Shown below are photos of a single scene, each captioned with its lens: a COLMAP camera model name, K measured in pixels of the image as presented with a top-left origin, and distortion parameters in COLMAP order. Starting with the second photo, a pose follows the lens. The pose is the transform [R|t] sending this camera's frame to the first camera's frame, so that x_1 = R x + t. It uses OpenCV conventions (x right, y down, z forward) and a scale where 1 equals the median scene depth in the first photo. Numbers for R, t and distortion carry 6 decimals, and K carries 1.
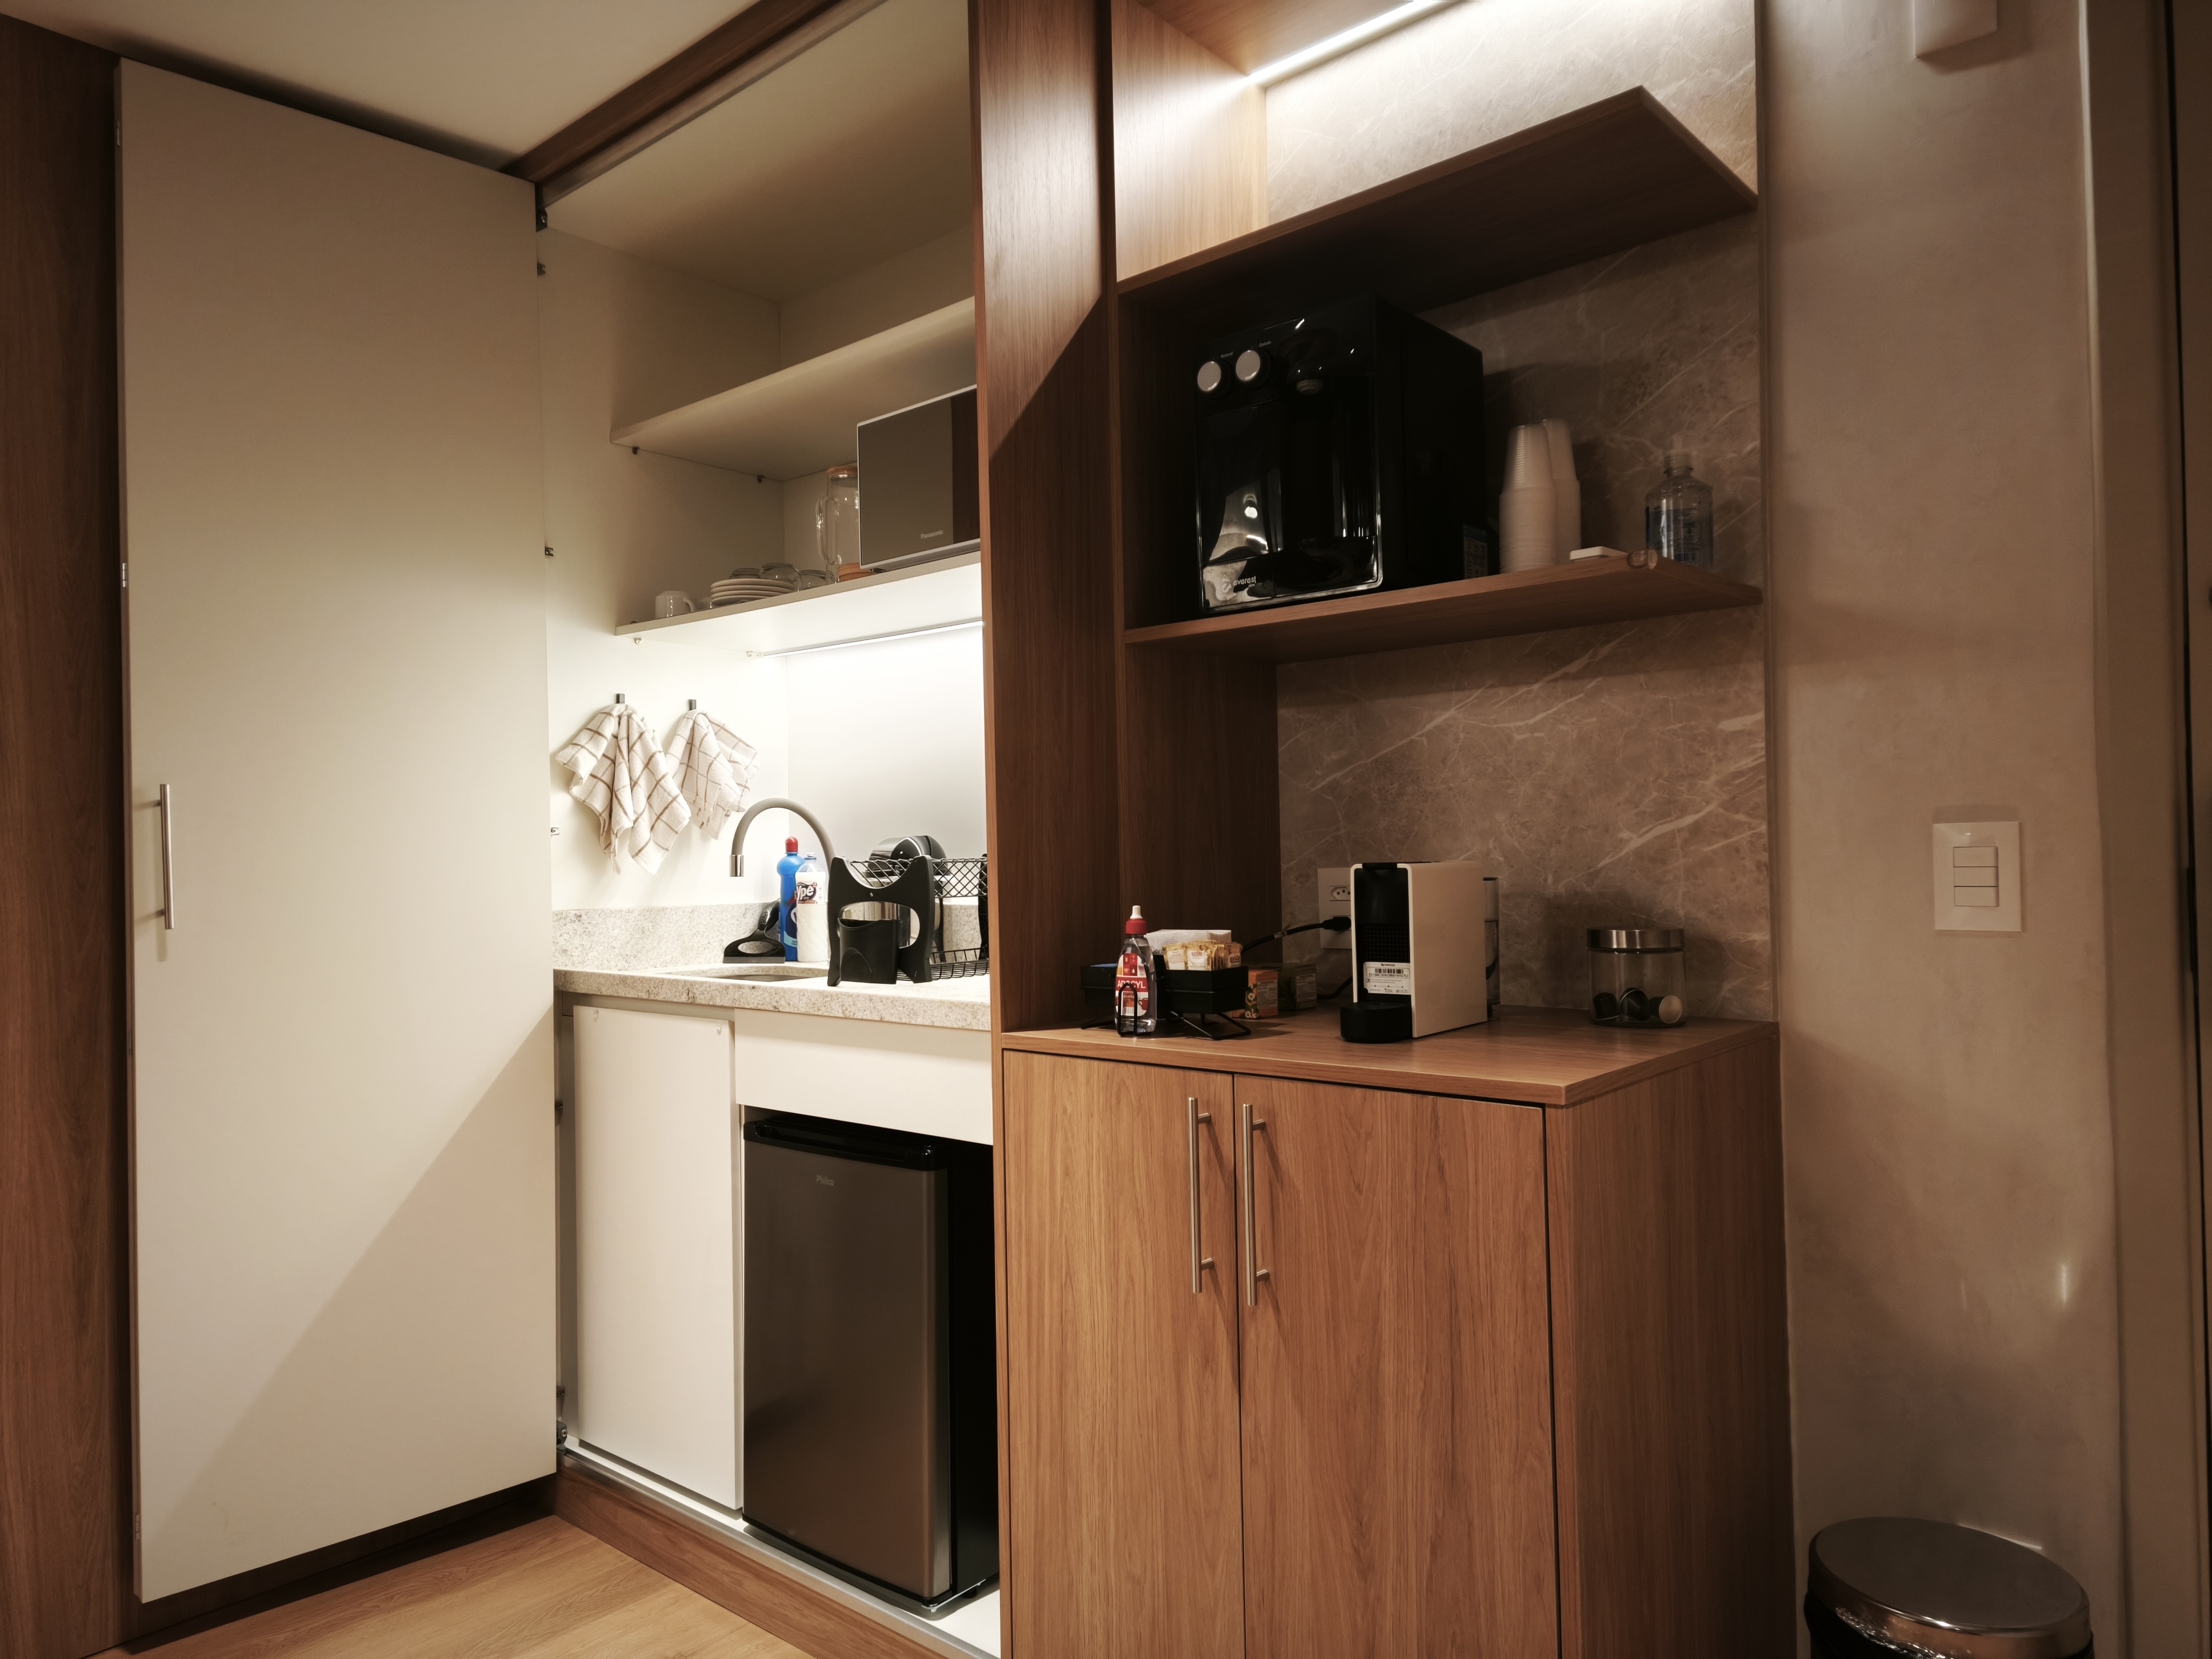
lens RADIAL K [[1464.3, 0, 1098.2], [0, 1464.3, 831.1], [0, 0, 1]] dist [0.022786, -0.011352]
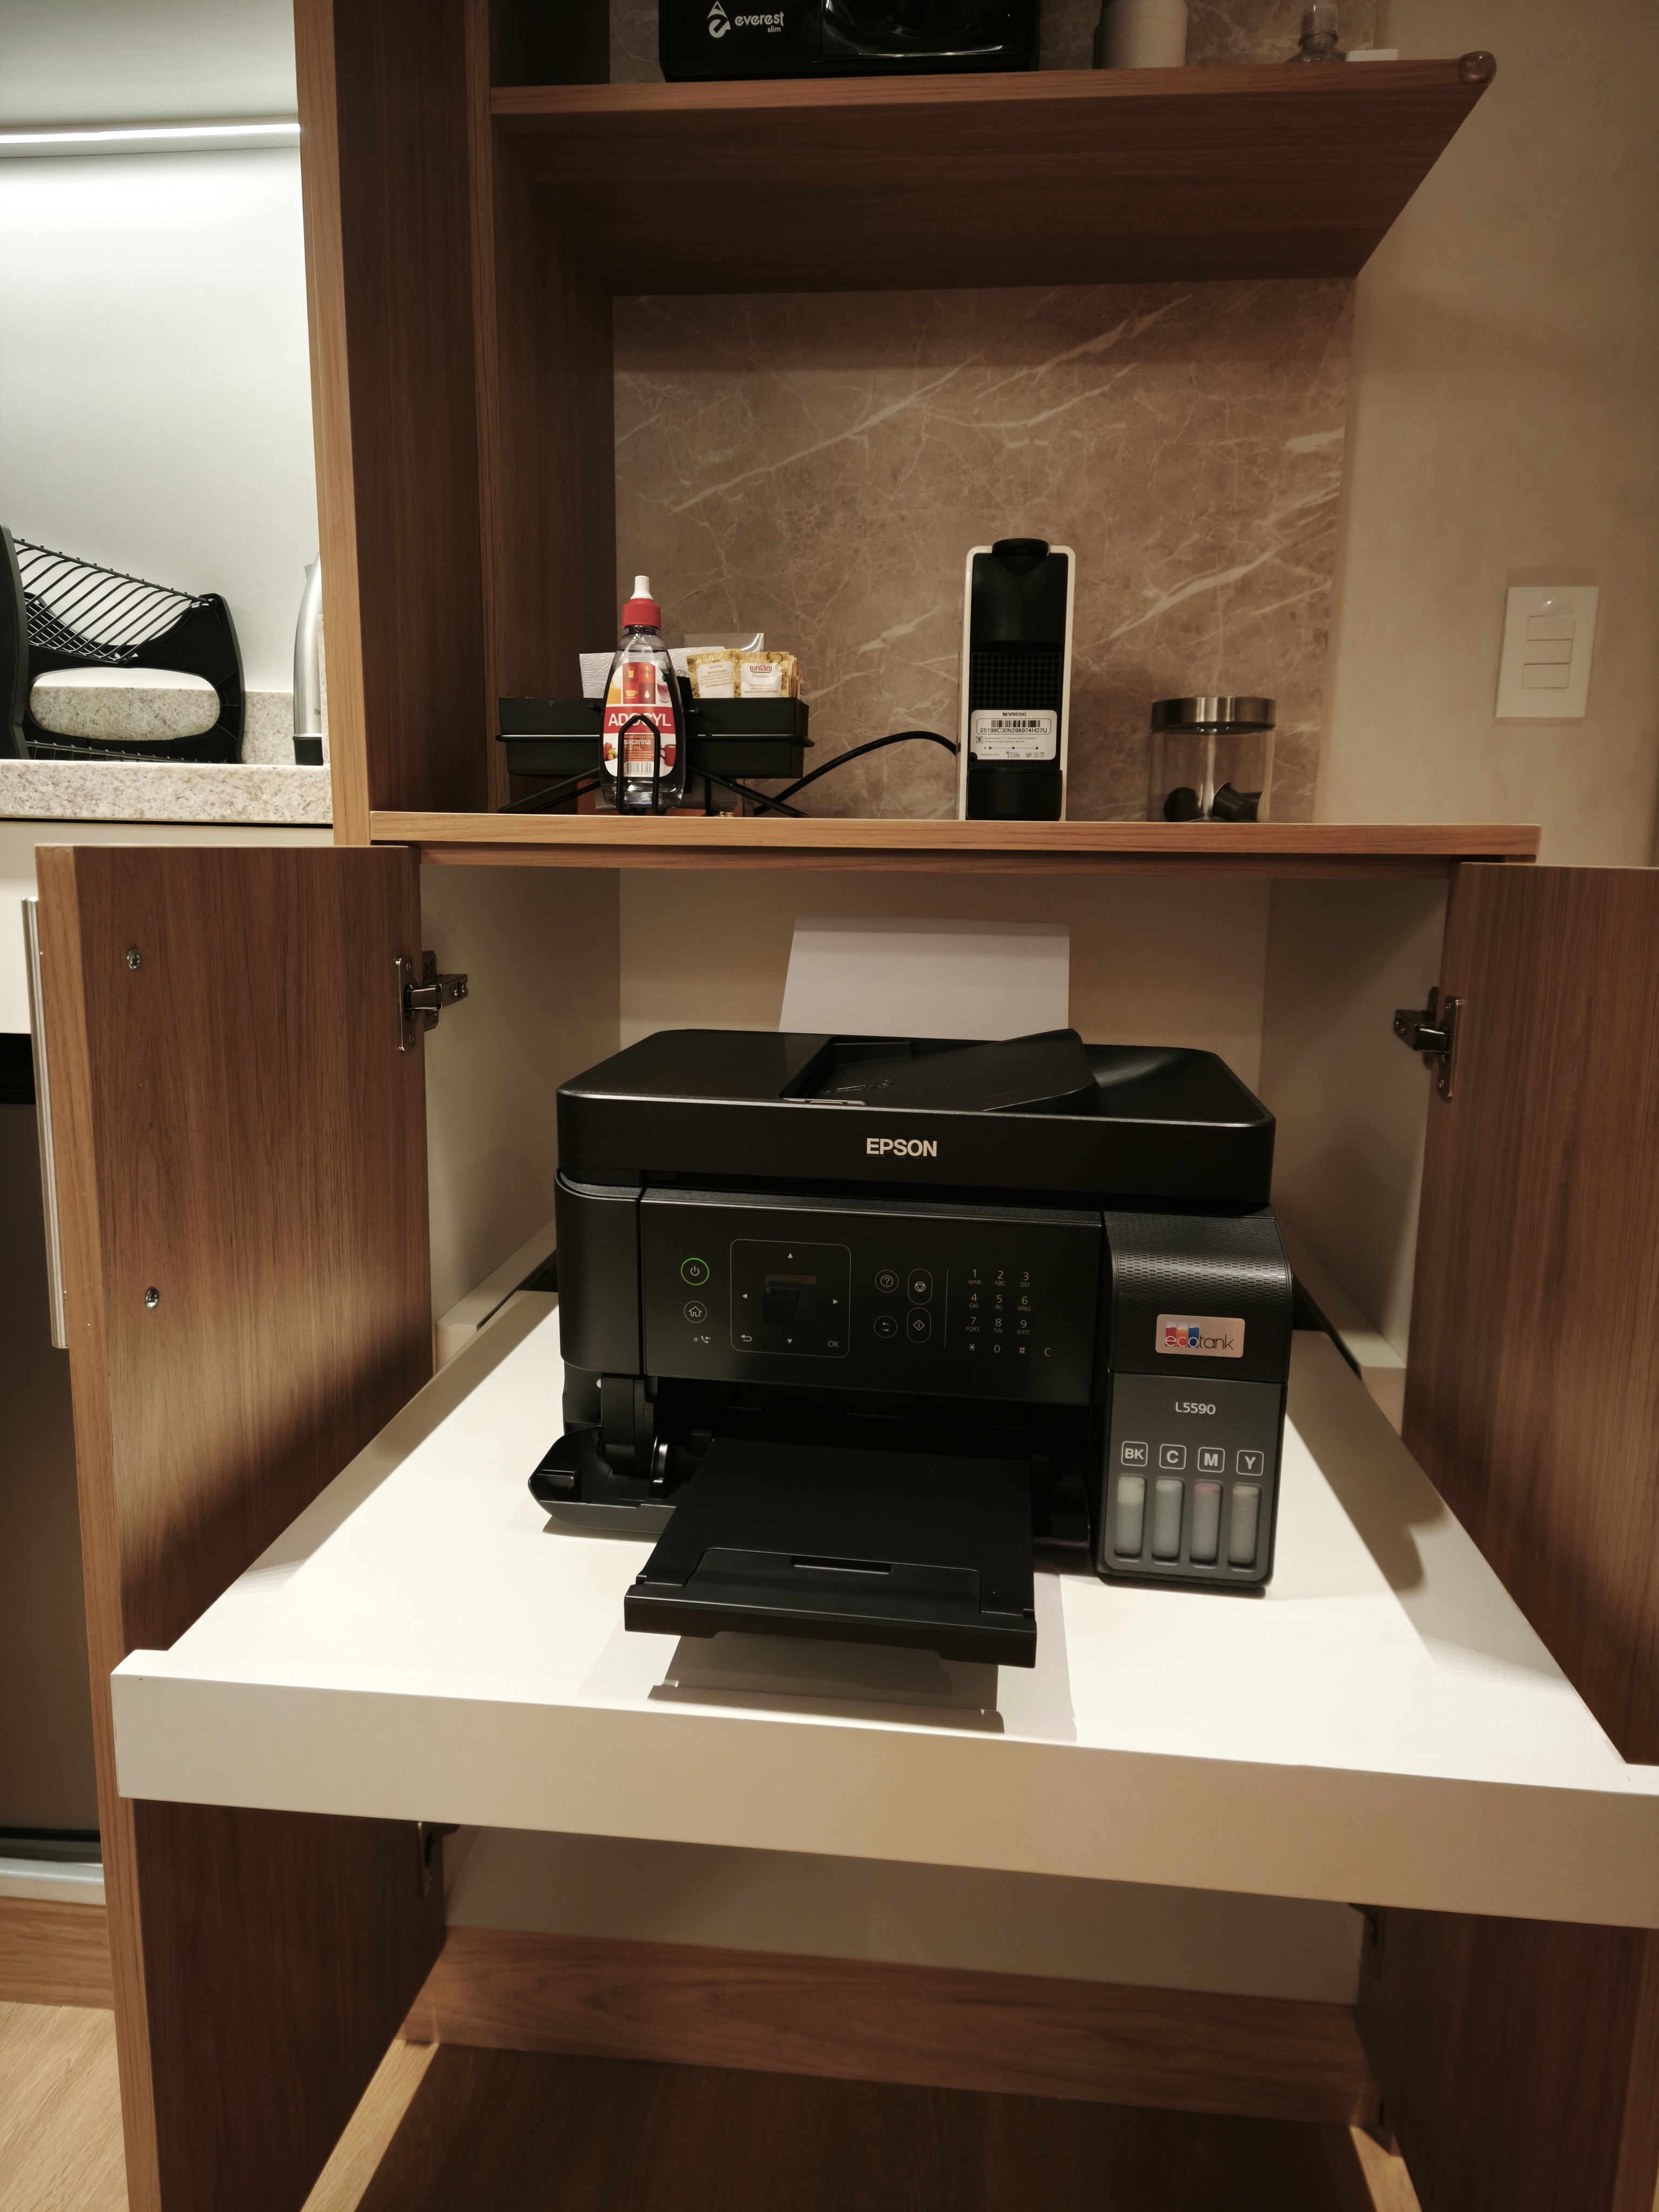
lens RADIAL K [[1464.3, 0, 830.3], [0, 1464.3, 1087.9], [0, 0, 1]] dist [0.022786, -0.011352]
pose [[0.799049, -0.068205, 0.597385, -0.241501], [-0.029200, 0.987971, 0.151857, 0.145512], [-0.600557, -0.138785, 0.787445, 0.477914]]
